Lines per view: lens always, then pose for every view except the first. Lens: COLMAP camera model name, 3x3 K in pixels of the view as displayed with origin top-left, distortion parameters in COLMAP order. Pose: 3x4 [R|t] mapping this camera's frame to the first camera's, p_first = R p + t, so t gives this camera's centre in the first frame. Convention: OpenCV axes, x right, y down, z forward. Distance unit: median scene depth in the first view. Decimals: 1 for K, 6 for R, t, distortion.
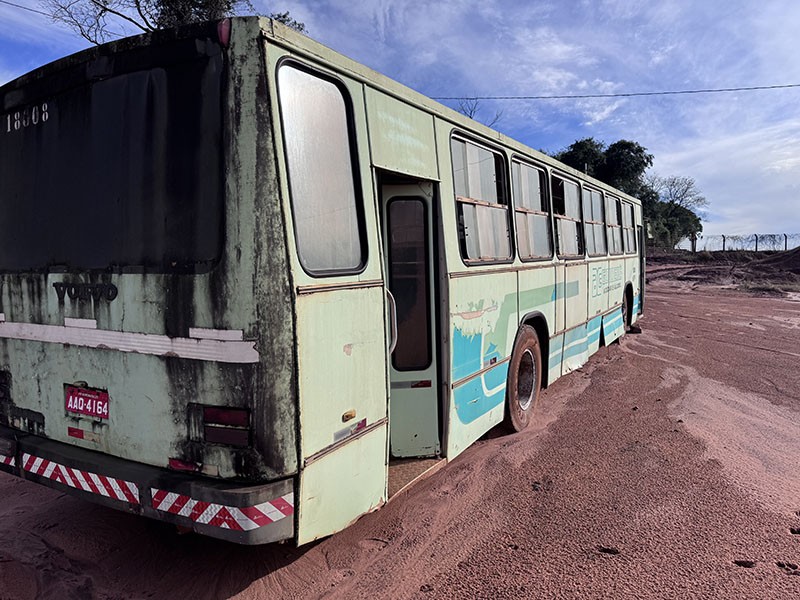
lens RADIAL K [[569.3, 0, 404.4], [0, 569.3, 300.8], [0, 0, 1]] dist [0.031356, -0.032798]
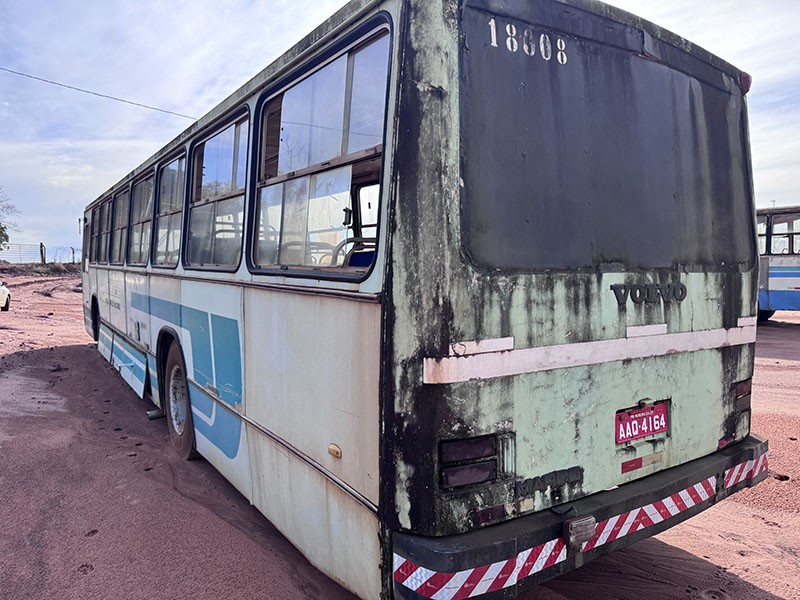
lens RADIAL K [[569.3, 0, 404.6], [0, 569.3, 299.3], [0, 0, 1]] dist [0.031356, -0.032798]
pose [[0.432369, -0.033958, 0.901057, -1.455830], [0.057019, 0.998320, 0.010263, -0.036042], [-0.899892, 0.046940, 0.433579, 0.928645]]
